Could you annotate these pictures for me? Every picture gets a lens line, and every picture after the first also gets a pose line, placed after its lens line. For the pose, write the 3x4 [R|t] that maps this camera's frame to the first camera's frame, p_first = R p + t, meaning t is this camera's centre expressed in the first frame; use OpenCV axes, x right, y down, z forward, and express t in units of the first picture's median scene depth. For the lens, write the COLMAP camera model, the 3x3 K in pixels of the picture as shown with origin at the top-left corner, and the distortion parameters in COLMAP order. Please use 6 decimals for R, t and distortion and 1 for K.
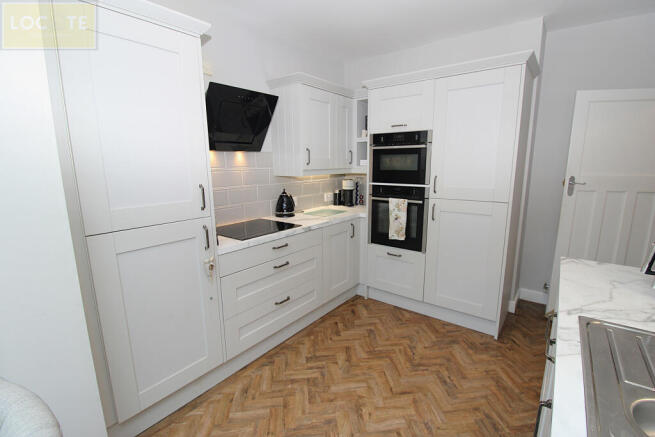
lens RADIAL K [[302.0, 0, 331.0], [0, 302.0, 217.3], [0, 0, 1]] dist [-0.003516, -0.000689]
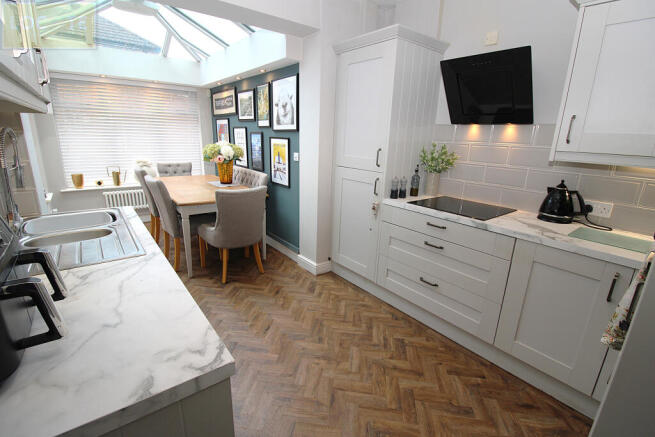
lens RADIAL K [[302.0, 0, 331.0], [0, 302.0, 217.3], [0, 0, 1]] dist [-0.003516, -0.000689]
pose [[-0.241206, 0.249673, -0.937808, 0.854638], [-0.211129, 0.929694, 0.301816, -0.154616], [0.947230, 0.270798, -0.171534, 0.919421]]
